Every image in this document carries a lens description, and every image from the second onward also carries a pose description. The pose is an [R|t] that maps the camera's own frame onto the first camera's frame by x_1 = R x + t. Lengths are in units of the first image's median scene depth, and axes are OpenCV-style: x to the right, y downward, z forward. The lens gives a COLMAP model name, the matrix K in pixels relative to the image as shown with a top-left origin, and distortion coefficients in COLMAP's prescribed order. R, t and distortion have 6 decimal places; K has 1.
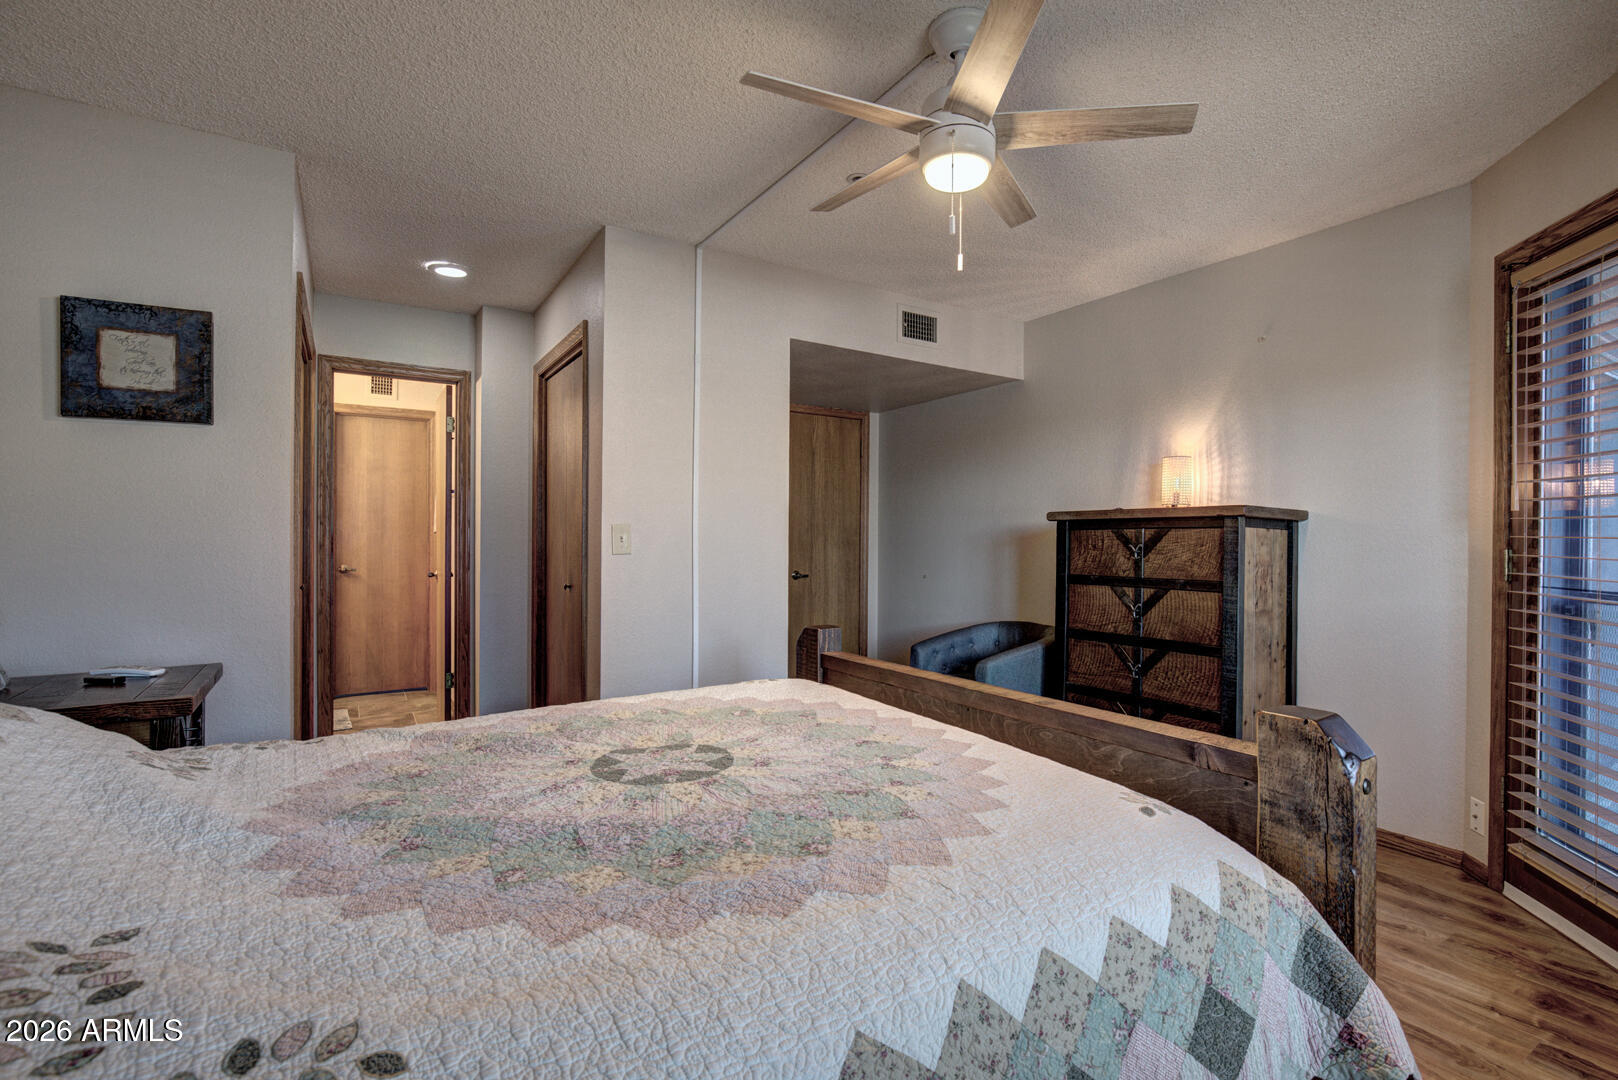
lens RADIAL K [[810.1, 0, 805.5], [0, 810.1, 543.6], [0, 0, 1]] dist [-0.011569, 0.000084]
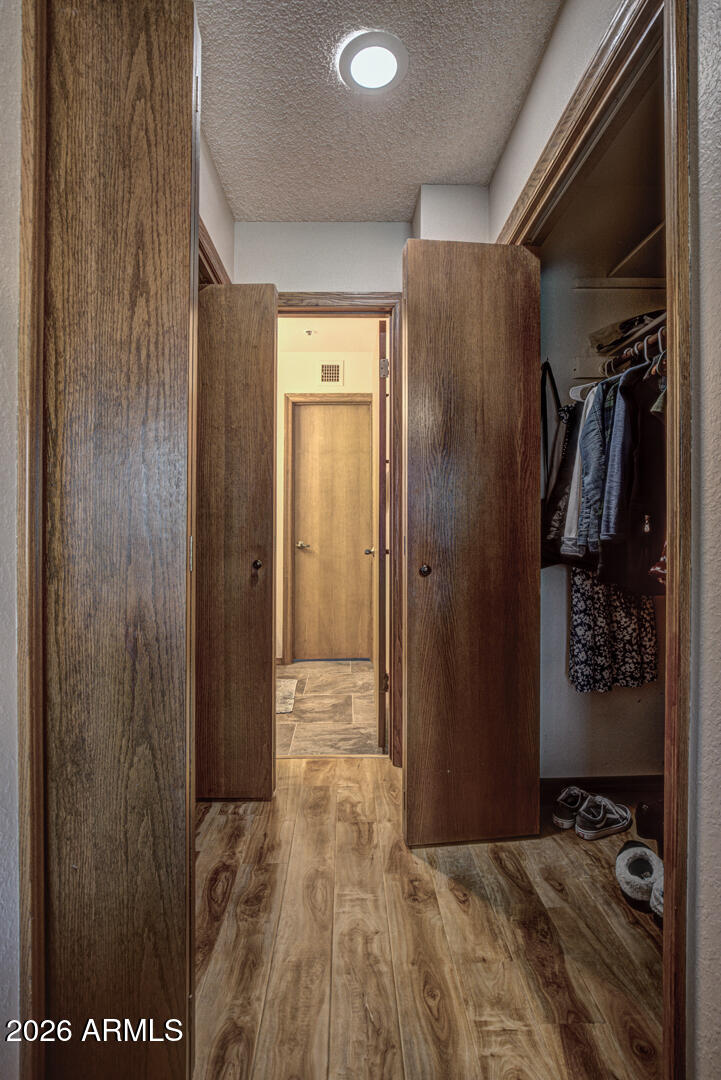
lens RADIAL K [[540.8, 0, 358.9], [0, 540.8, 532.2], [0, 0, 1]] dist [-0.011569, 0.000084]
pose [[0.883893, -0.000569, -0.467689, -0.156870], [0.002326, 0.999992, 0.003179, 0.011976], [0.467683, -0.003897, 0.883888, 0.383244]]
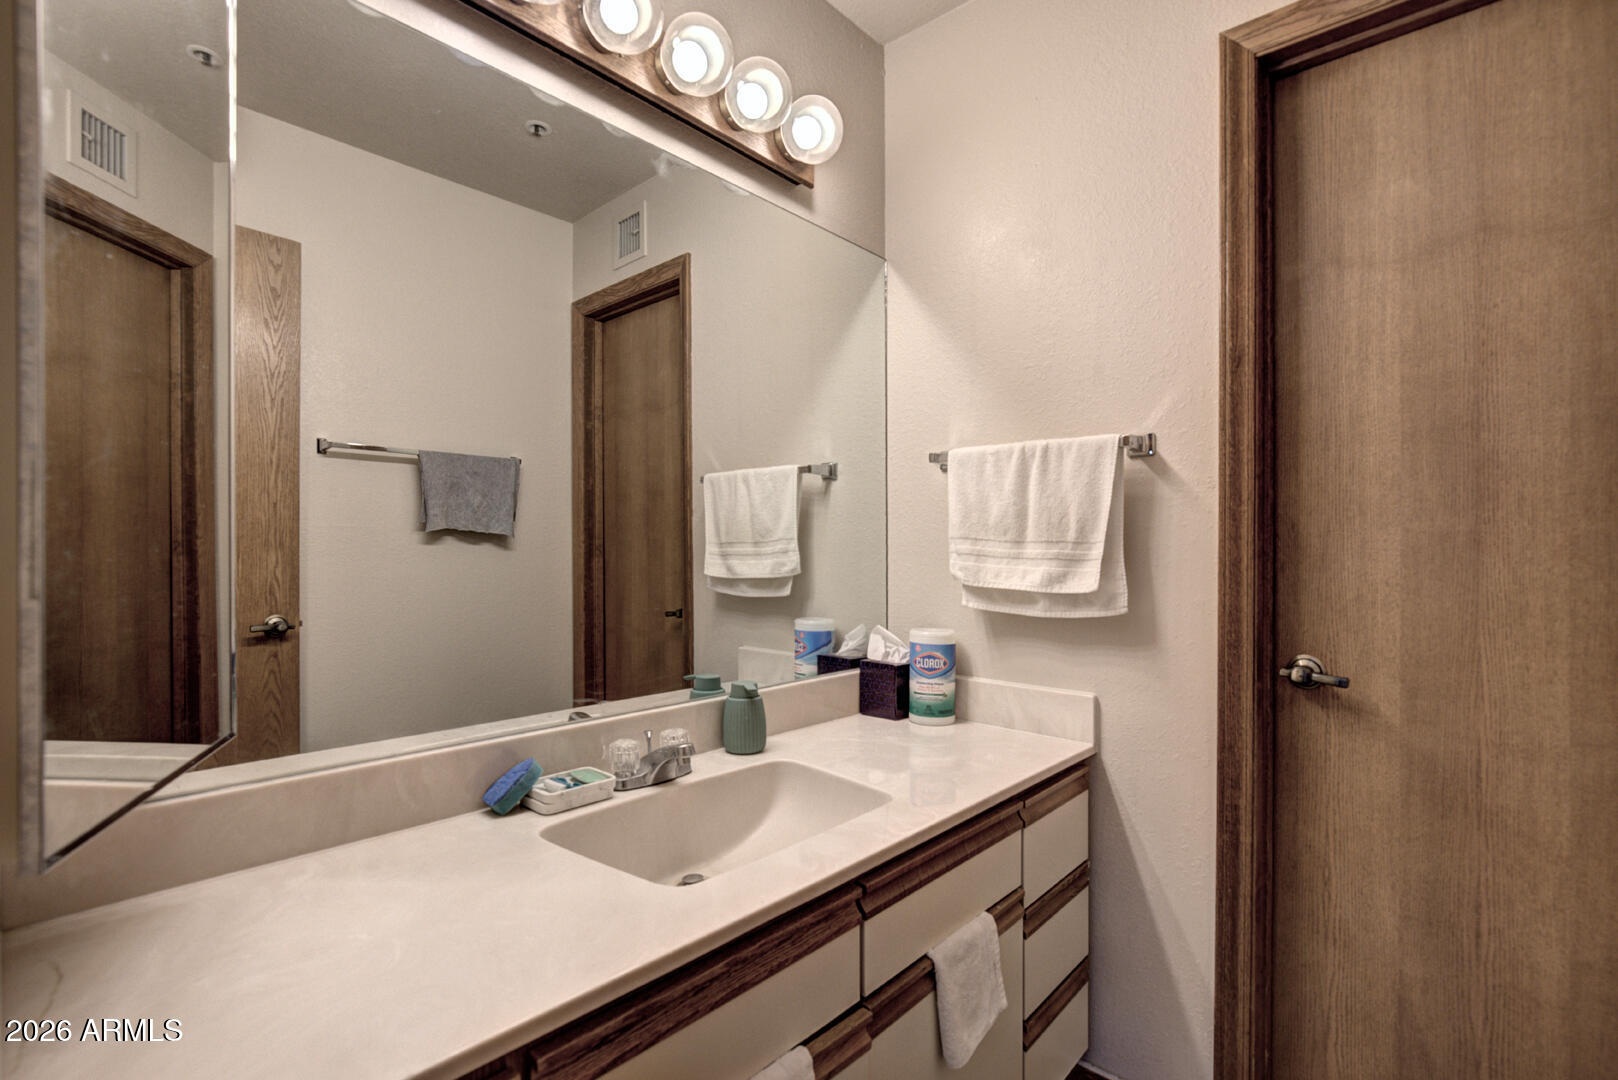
lens RADIAL K [[810.1, 0, 809.7], [0, 810.1, 540.2], [0, 0, 1]] dist [-0.011569, 0.000084]
pose [[0.369074, -0.004103, -0.929391, -0.389306], [0.000289, 0.999991, -0.004300, -0.009084], [0.929400, 0.001318, 0.369072, 0.753261]]
